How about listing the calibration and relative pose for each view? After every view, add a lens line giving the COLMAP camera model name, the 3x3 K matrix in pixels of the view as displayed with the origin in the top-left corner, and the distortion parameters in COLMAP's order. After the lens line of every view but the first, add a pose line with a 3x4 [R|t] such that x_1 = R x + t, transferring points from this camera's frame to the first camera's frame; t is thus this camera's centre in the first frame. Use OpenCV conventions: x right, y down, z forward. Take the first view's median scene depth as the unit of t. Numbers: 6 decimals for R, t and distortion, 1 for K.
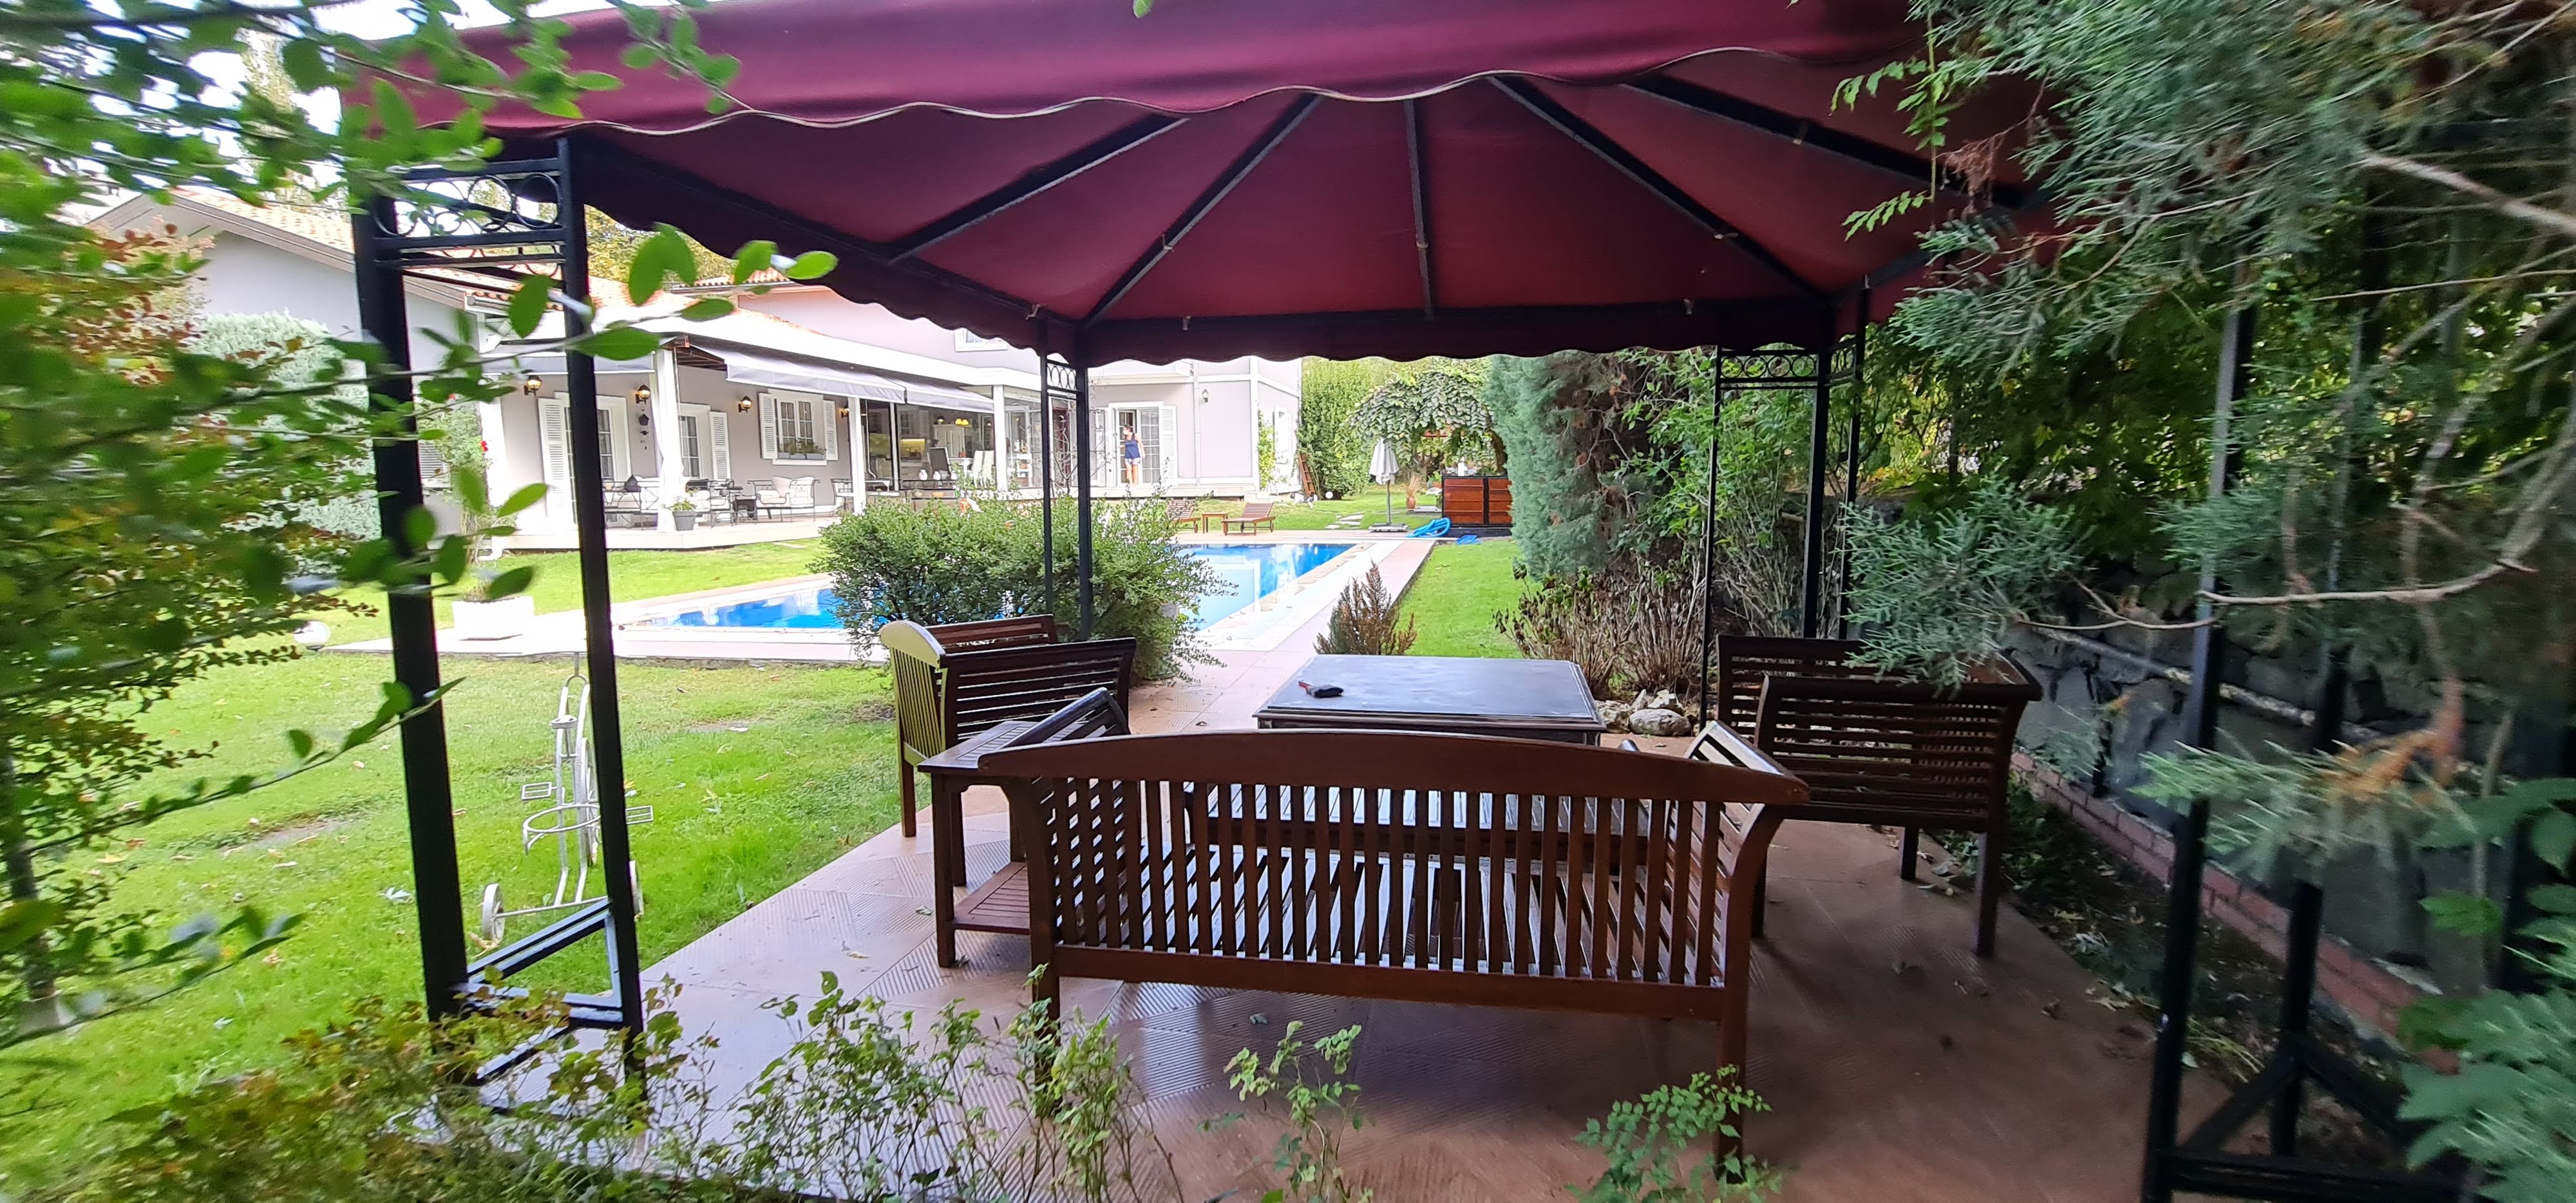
lens RADIAL K [[1056.3, 0, 1283.8], [0, 1056.3, 601.3], [0, 0, 1]] dist [0.000904, 0.000101]
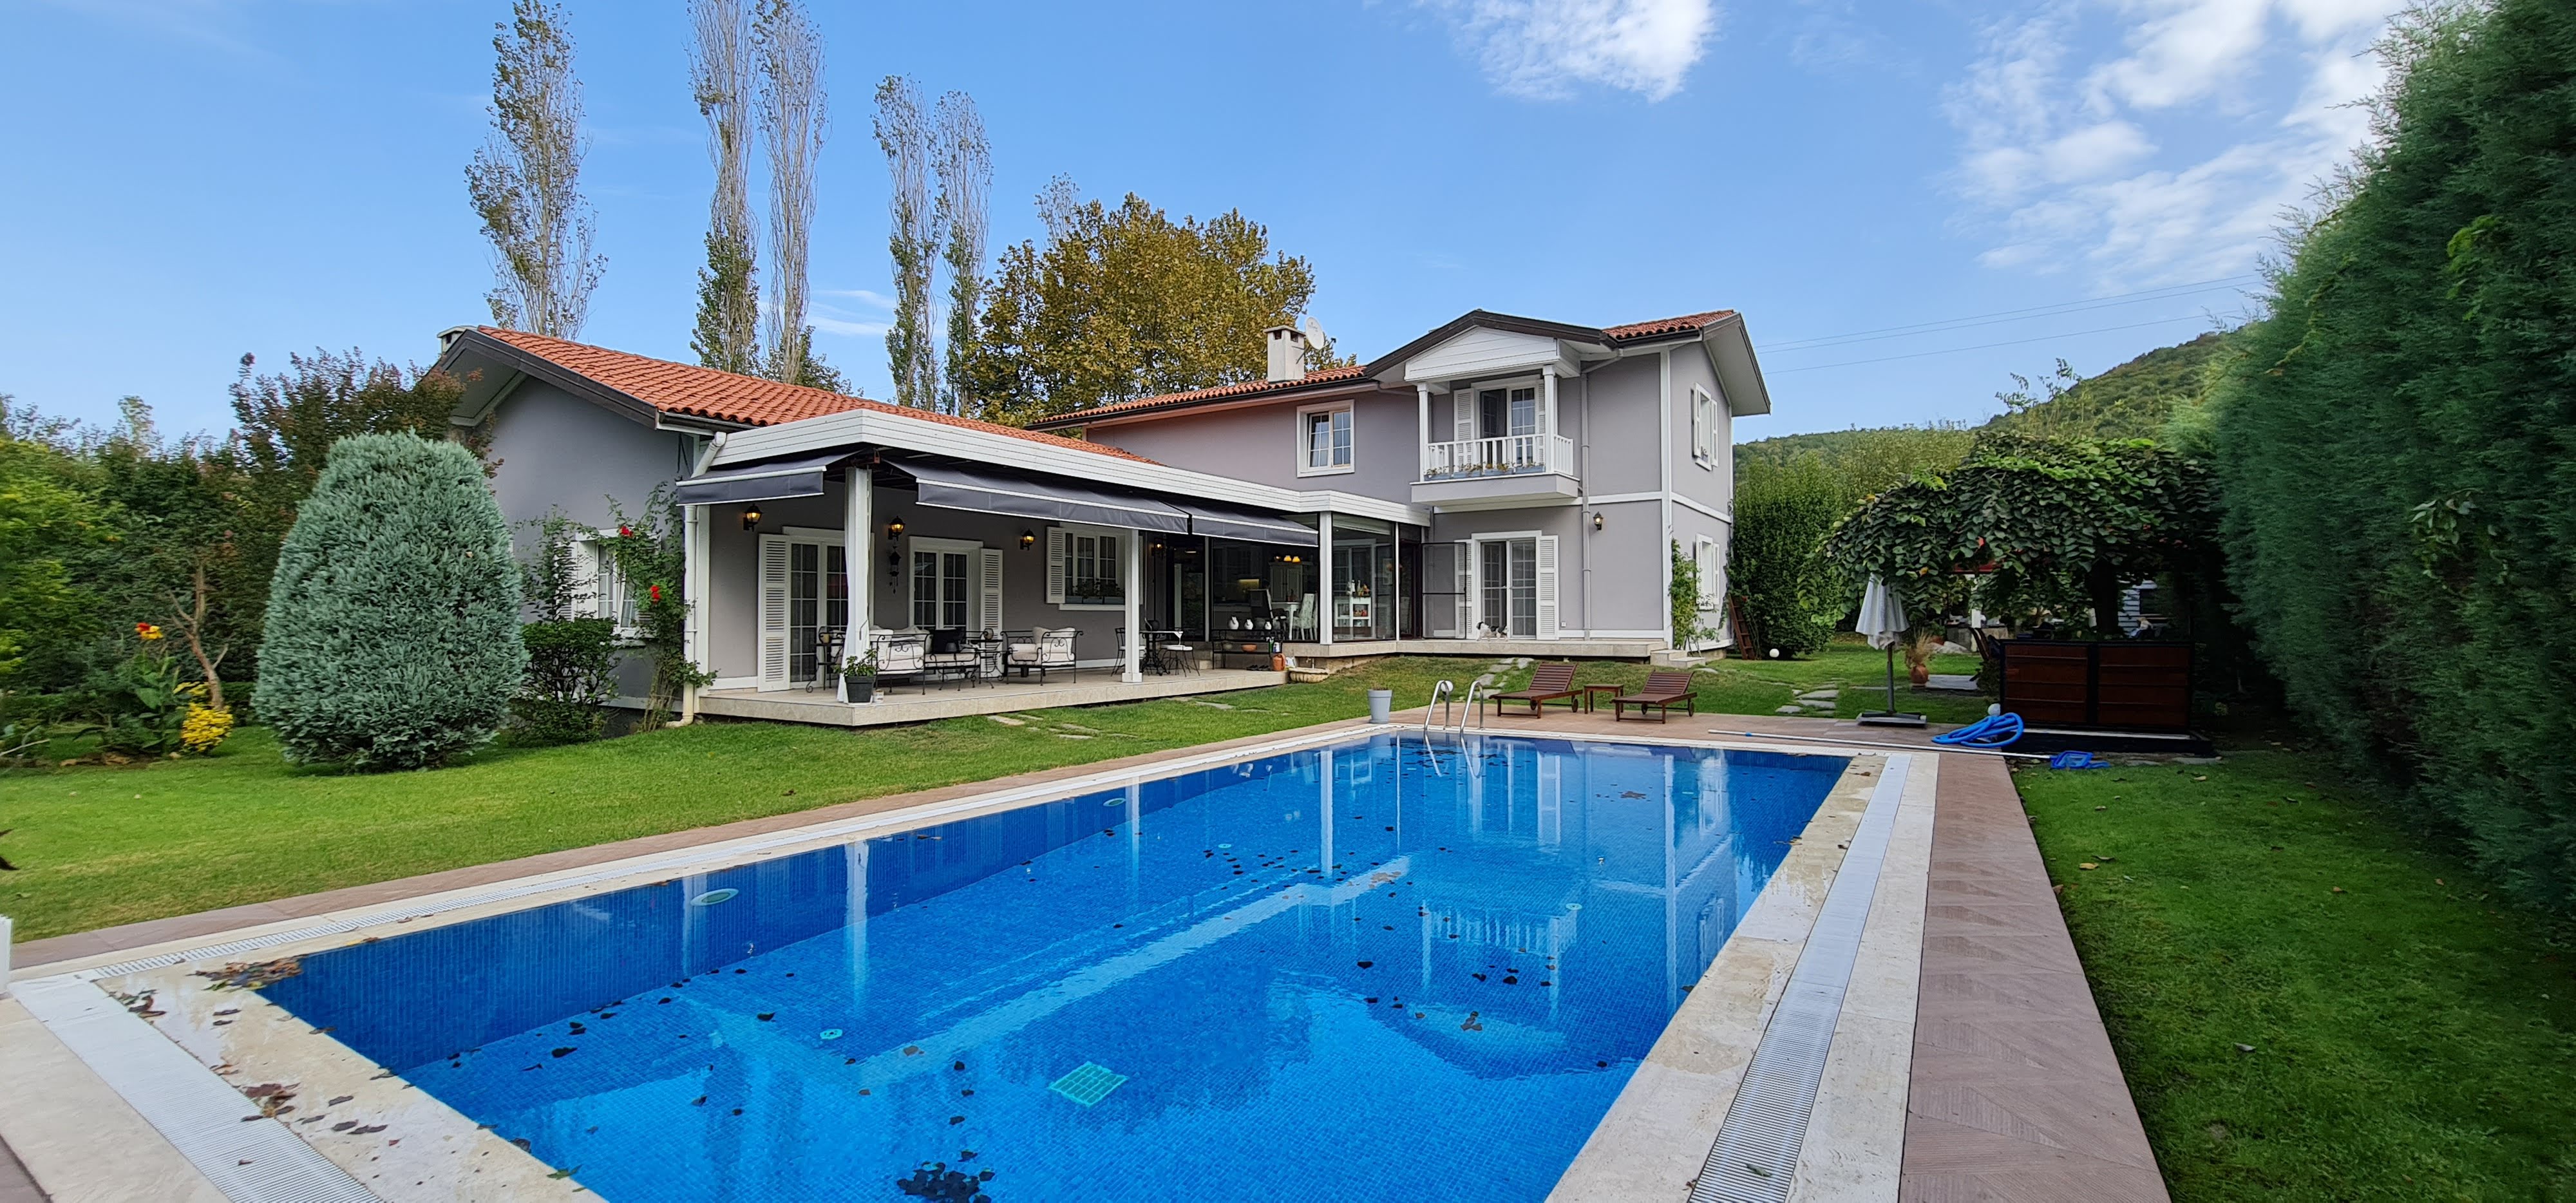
lens RADIAL K [[1056.3, 0, 1283.0], [0, 1056.3, 597.8], [0, 0, 1]] dist [0.000904, 0.000101]
pose [[0.927874, 0.004033, -0.372871, -0.001160], [-0.053488, 0.991041, -0.122382, -0.040912], [0.369037, 0.133500, 0.919777, 0.259065]]
